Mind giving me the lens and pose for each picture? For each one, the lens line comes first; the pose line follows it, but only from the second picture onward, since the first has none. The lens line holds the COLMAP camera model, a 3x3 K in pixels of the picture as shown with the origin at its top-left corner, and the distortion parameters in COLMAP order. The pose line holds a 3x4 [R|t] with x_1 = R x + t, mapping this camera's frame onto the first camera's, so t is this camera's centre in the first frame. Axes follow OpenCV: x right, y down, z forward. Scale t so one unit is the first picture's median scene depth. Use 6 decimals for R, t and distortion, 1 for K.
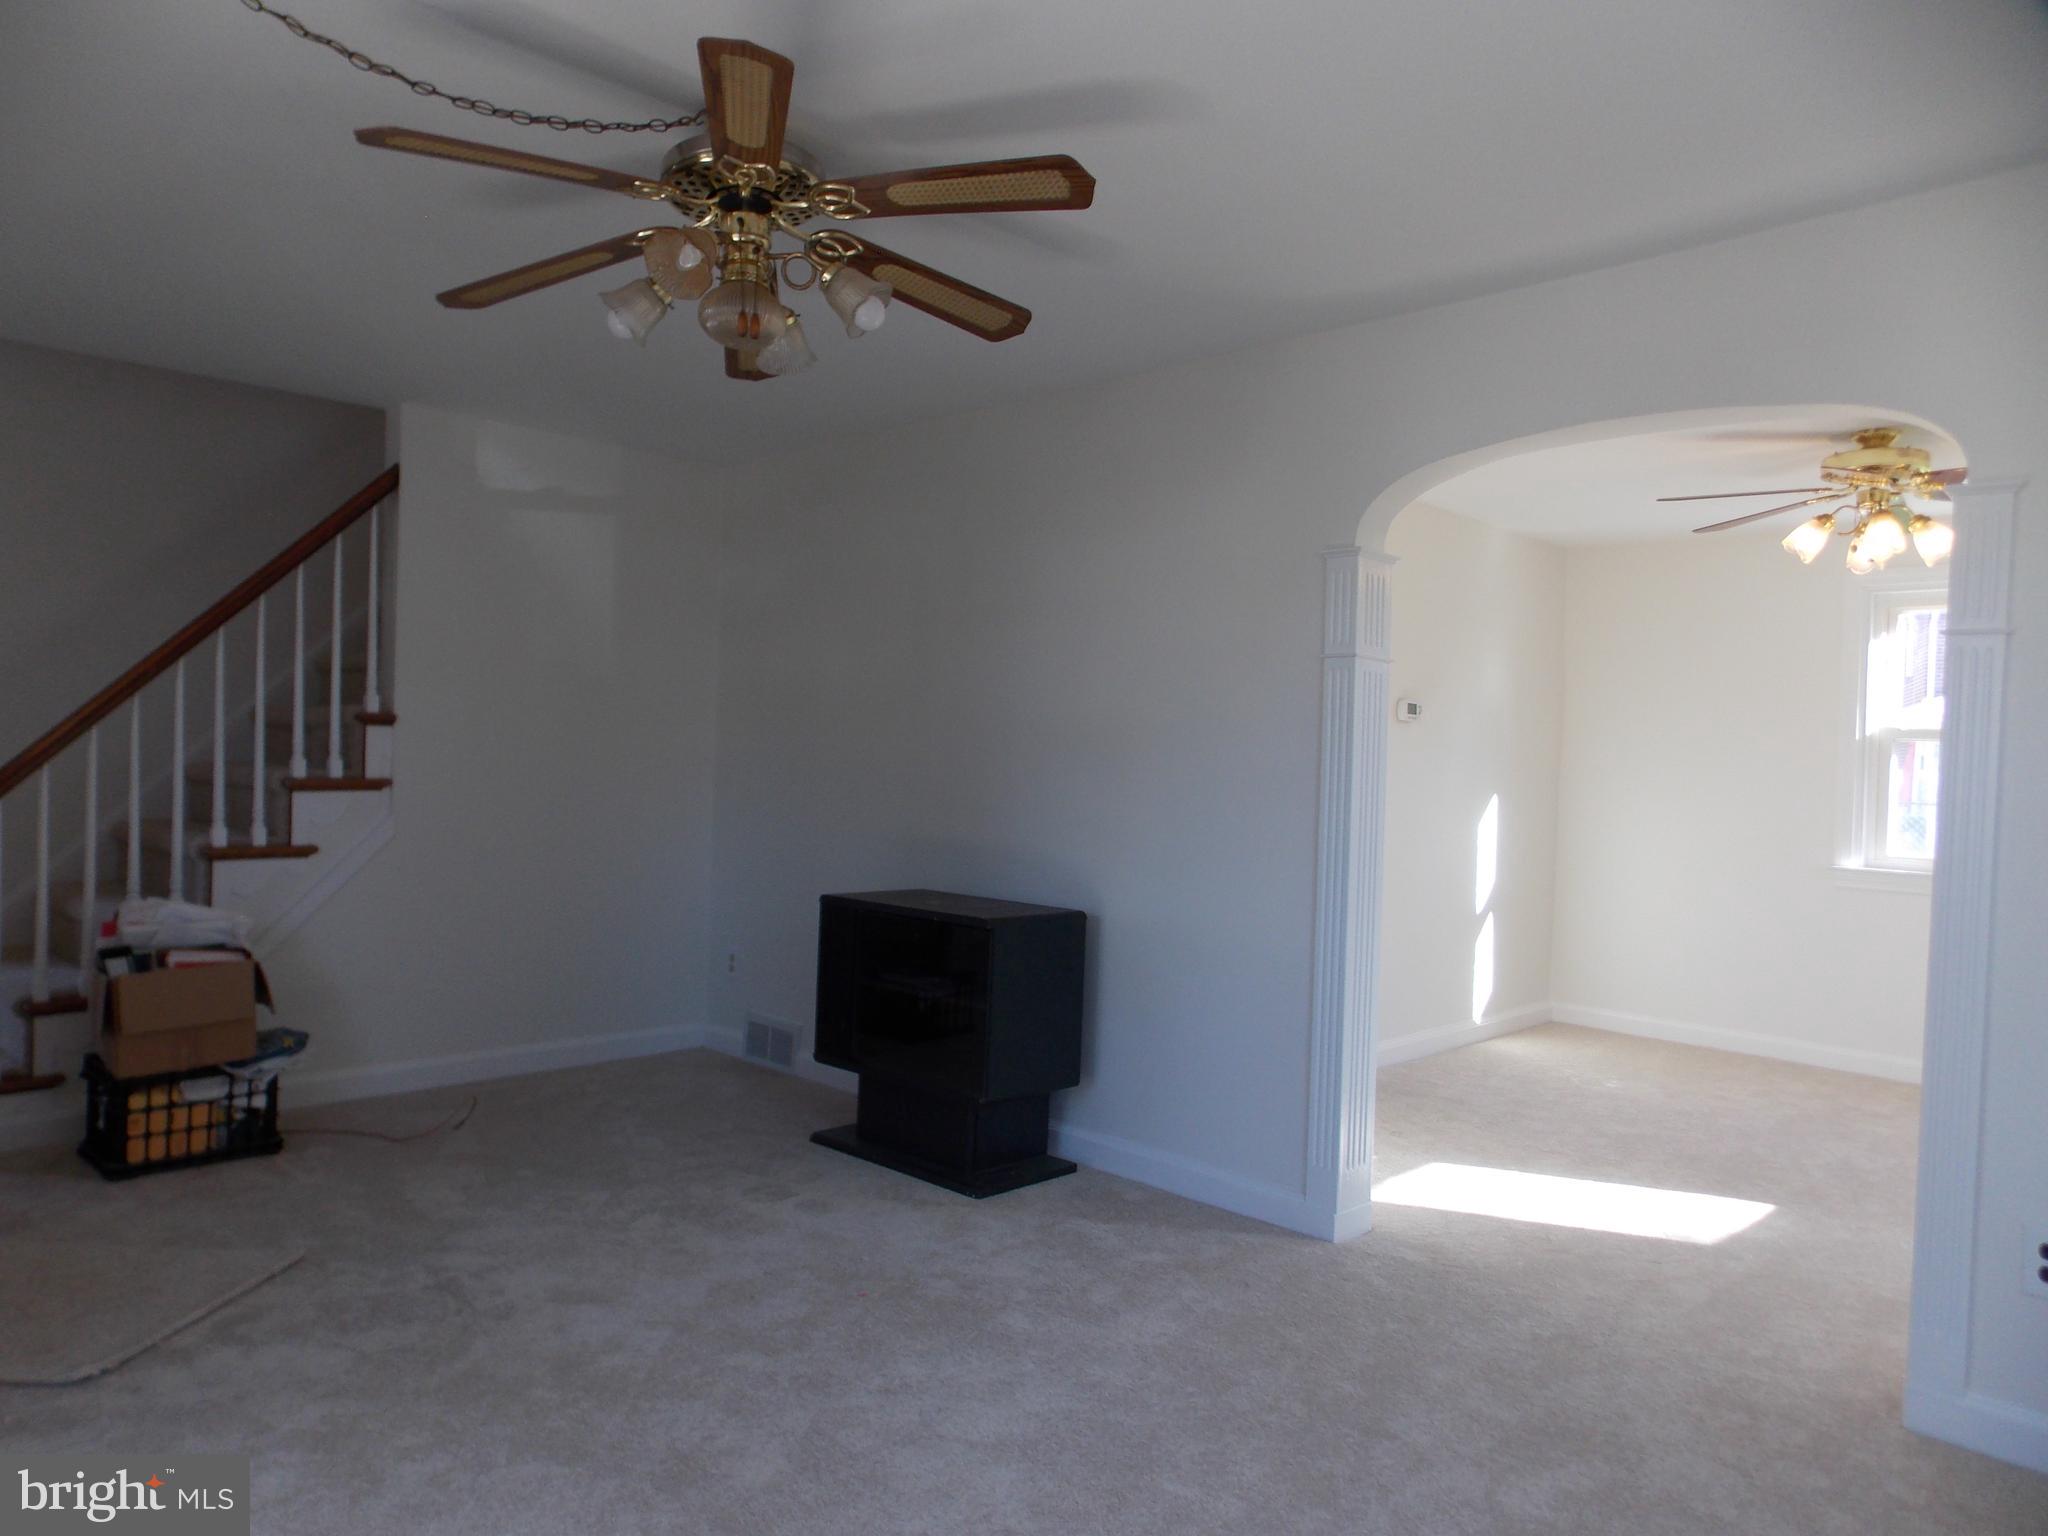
lens RADIAL K [[1384.1, 0, 1024.0], [0, 1384.1, 768.0], [0, 0, 1]] dist [-0.006196, -0.001003]
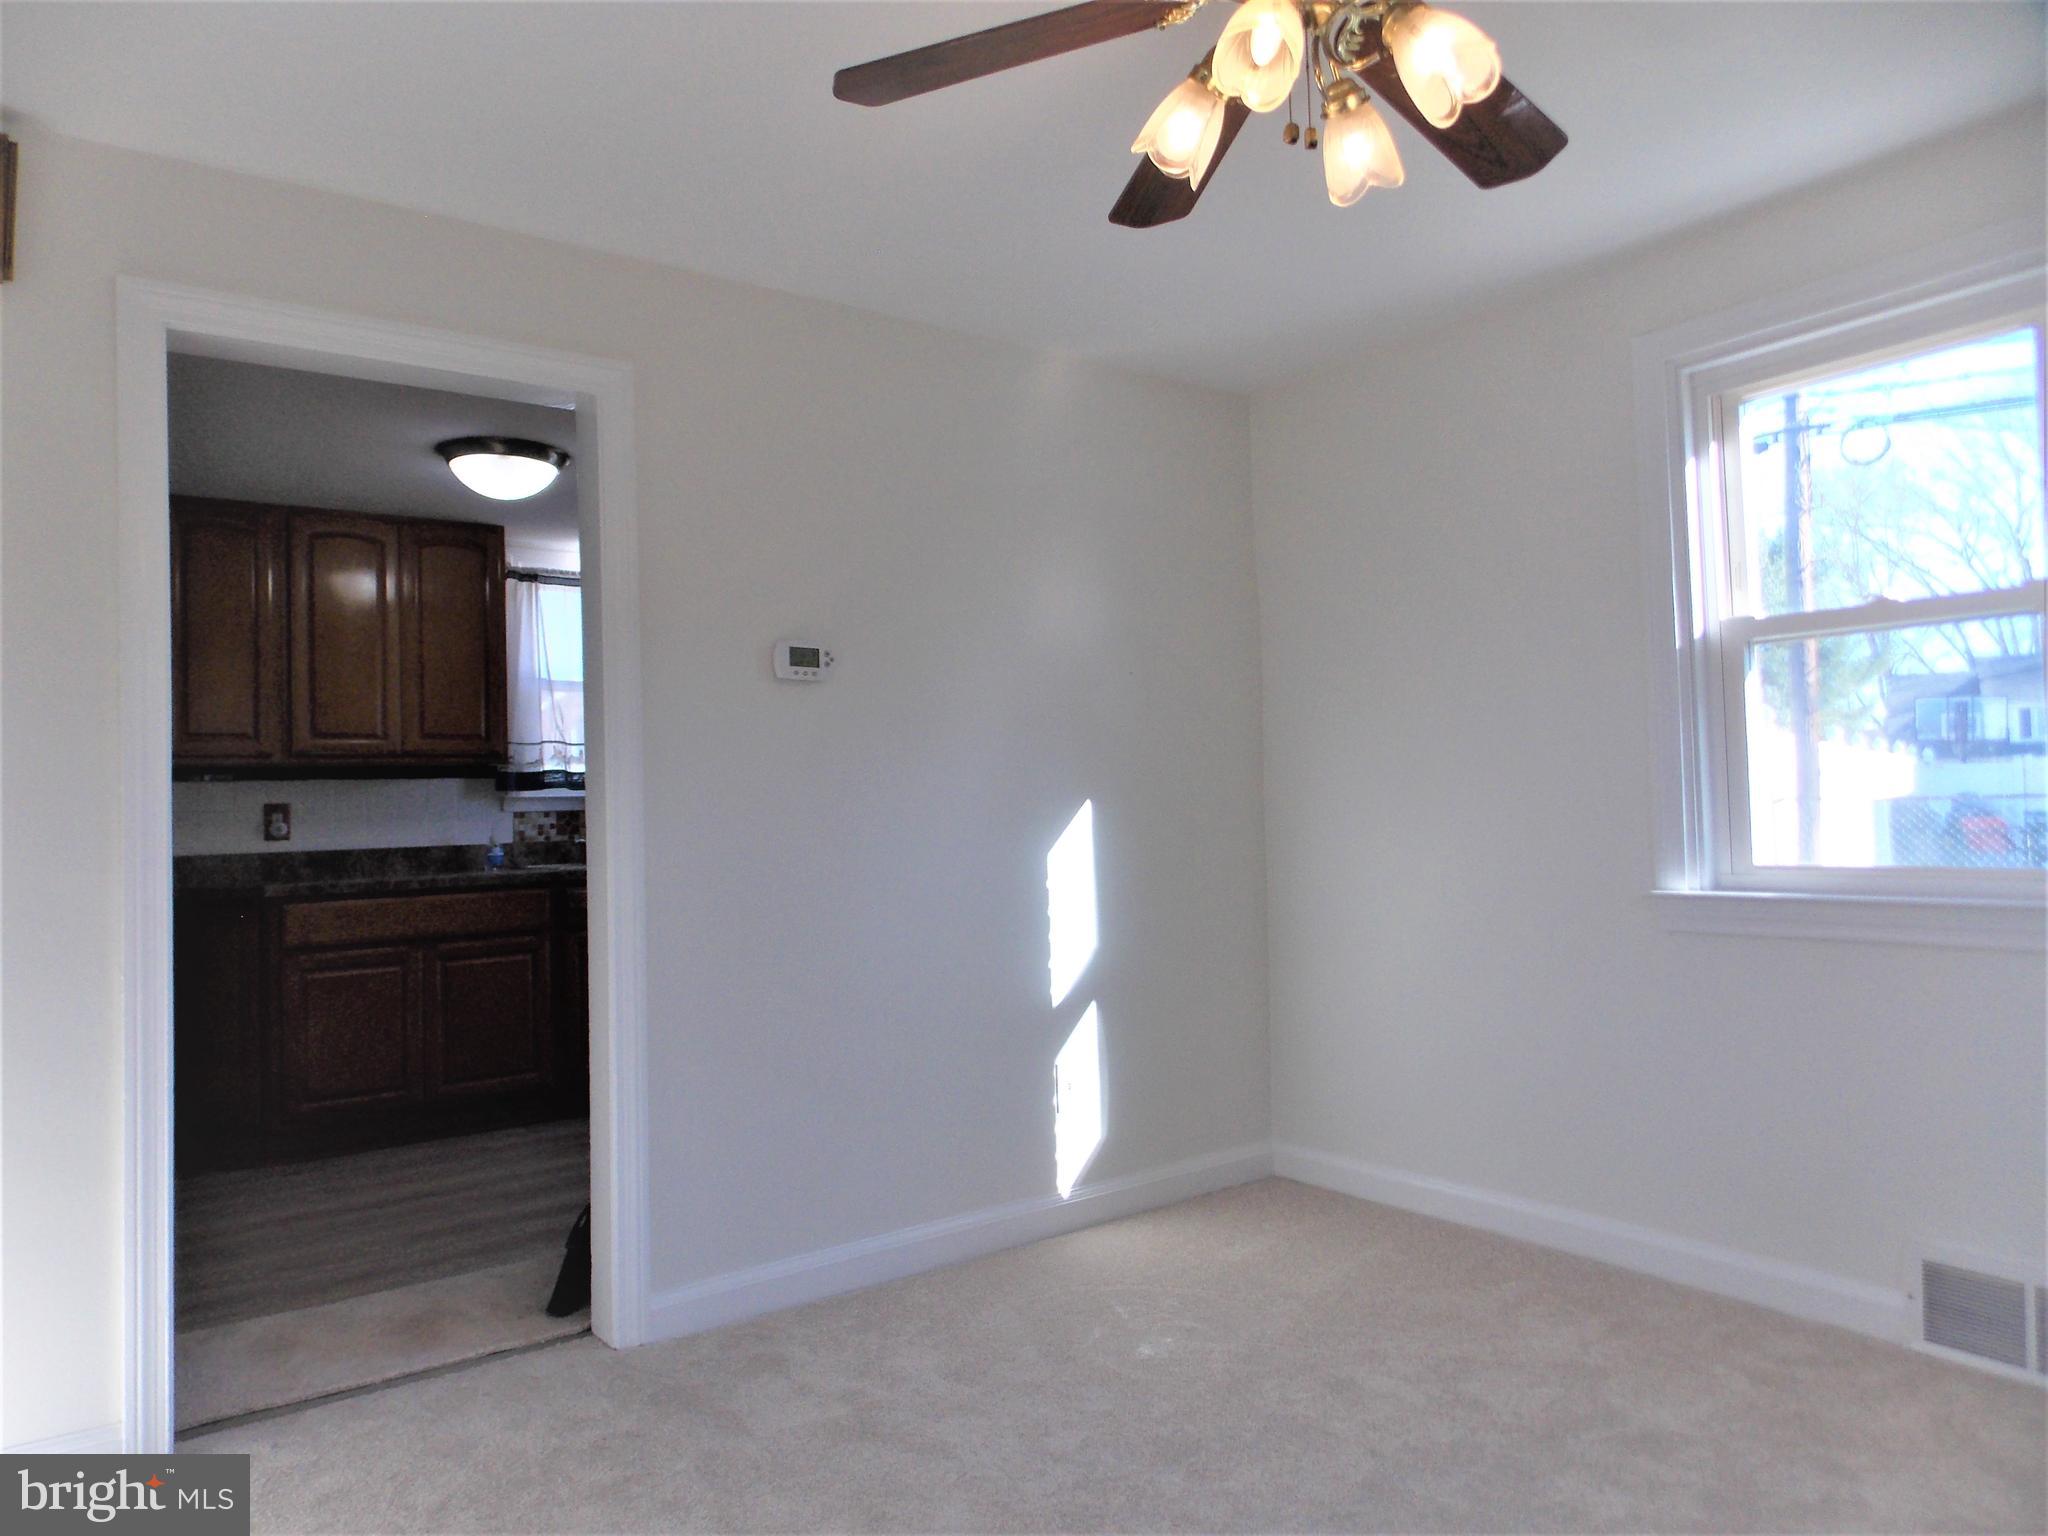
lens RADIAL K [[1364.1, 0, 1008.2], [0, 1364.1, 753.1], [0, 0, 1]] dist [0.029829, -0.003671]
pose [[0.986839, -0.074463, -0.143544, 0.424364], [0.067658, 0.996367, -0.051728, 0.028635], [0.146874, 0.041335, 0.988291, 0.447876]]
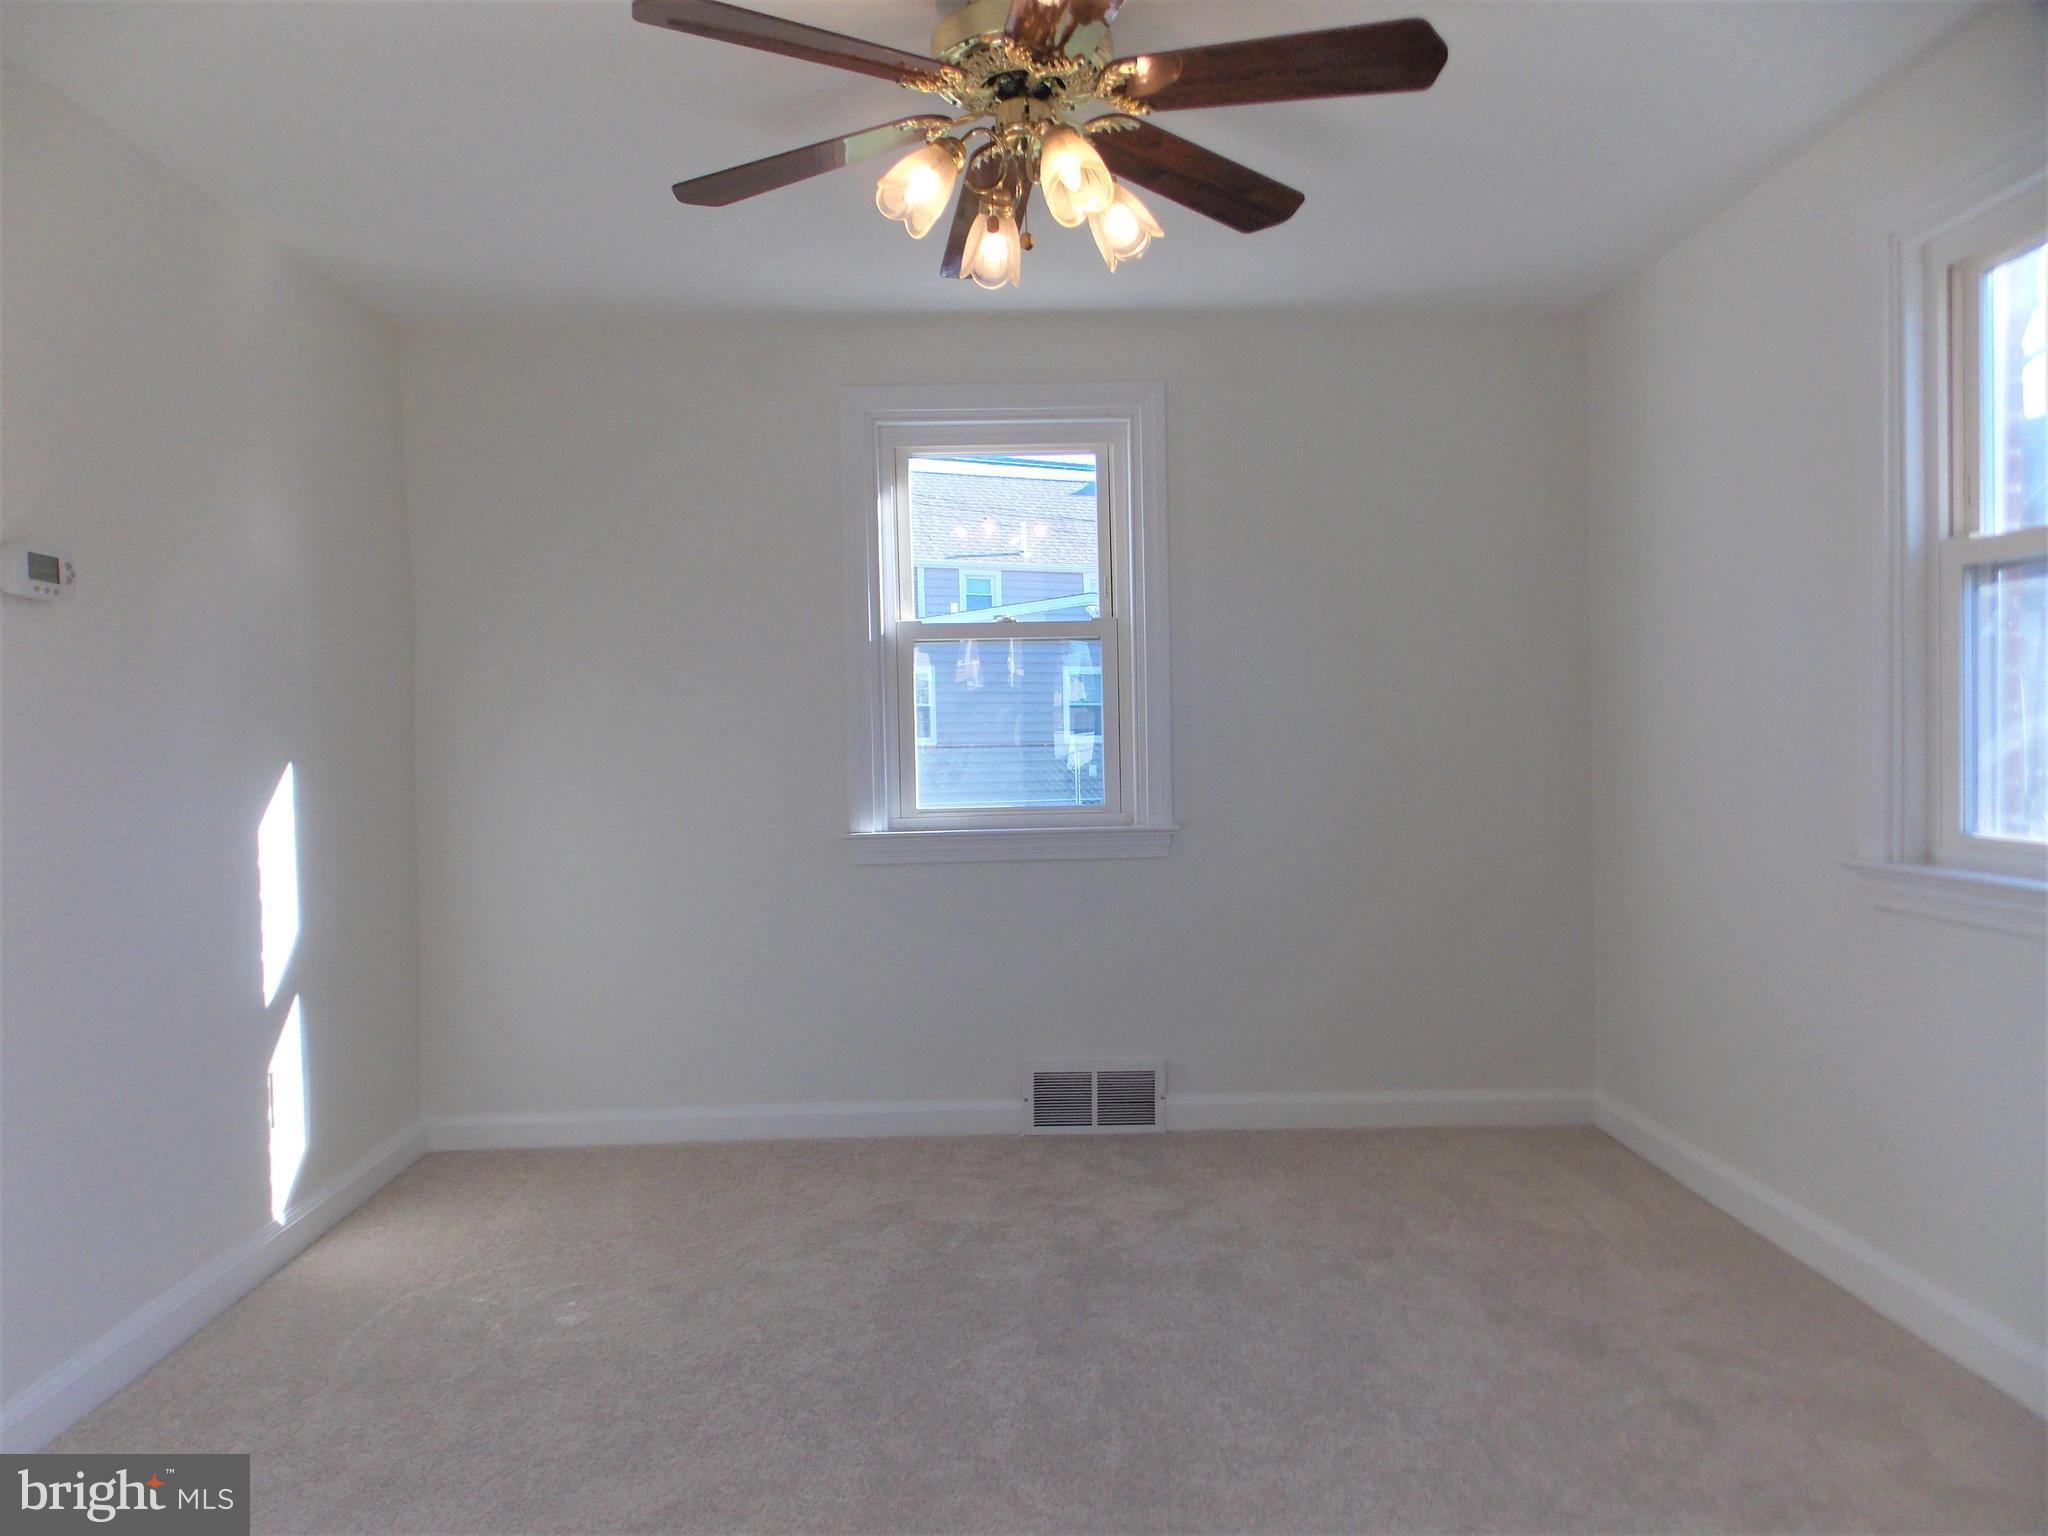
lens RADIAL K [[1364.1, 0, 1008.2], [0, 1364.1, 753.1], [0, 0, 1]] dist [0.029829, -0.003671]
pose [[0.700459, -0.066760, 0.710564, 0.179538], [0.053746, 0.997722, 0.040759, 0.009496], [-0.711666, 0.009640, 0.702451, 0.490414]]
